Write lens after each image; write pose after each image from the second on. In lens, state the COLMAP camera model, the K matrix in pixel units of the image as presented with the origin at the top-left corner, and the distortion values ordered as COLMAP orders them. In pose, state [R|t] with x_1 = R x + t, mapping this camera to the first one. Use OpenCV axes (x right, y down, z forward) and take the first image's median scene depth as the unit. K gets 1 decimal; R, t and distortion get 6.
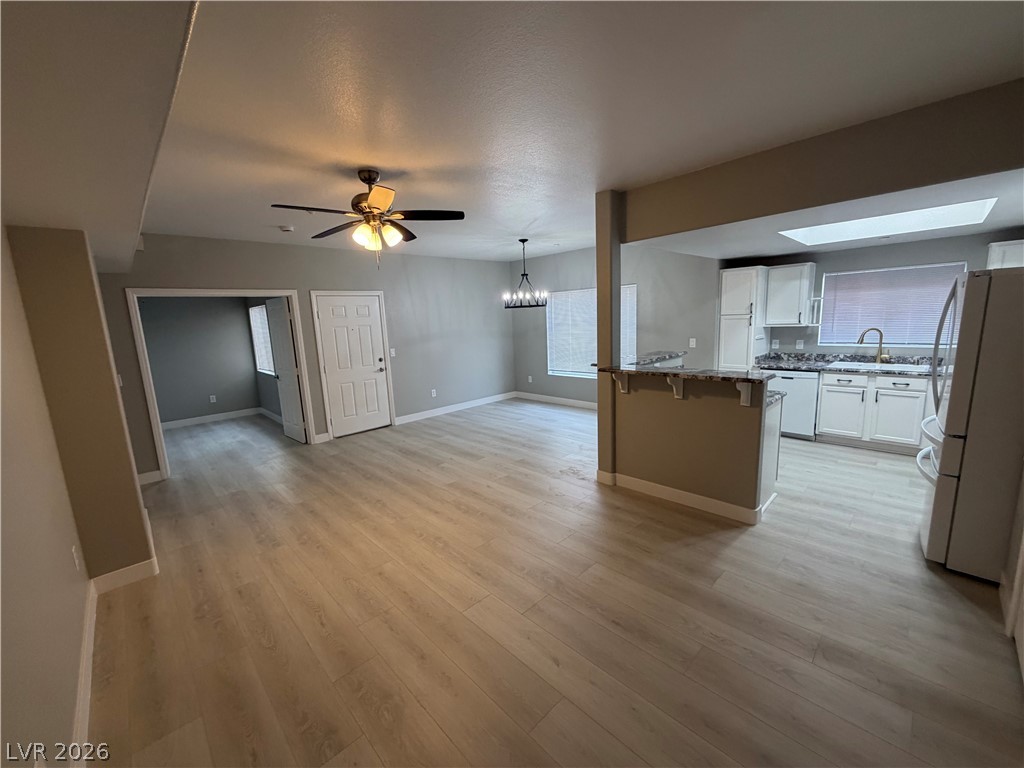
lens RADIAL K [[407.7, 0, 510.5], [0, 407.7, 386.0], [0, 0, 1]] dist [-0.000386, -0.000157]
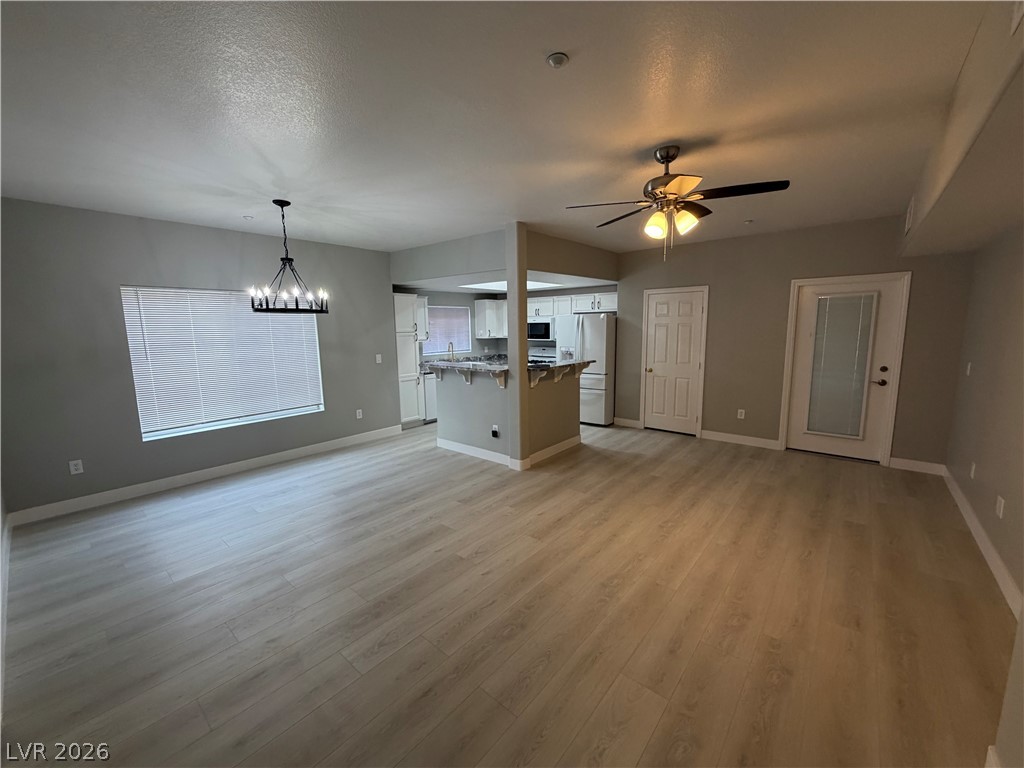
lens RADIAL K [[409.3, 0, 512.0], [0, 409.3, 384.0], [0, 0, 1]] dist [-0.002549, -0.000557]
pose [[-0.099435, -0.096836, 0.990321, -0.746072], [0.186621, 0.975778, 0.114152, -0.116042], [-0.977387, 0.196165, -0.078955, 0.900442]]
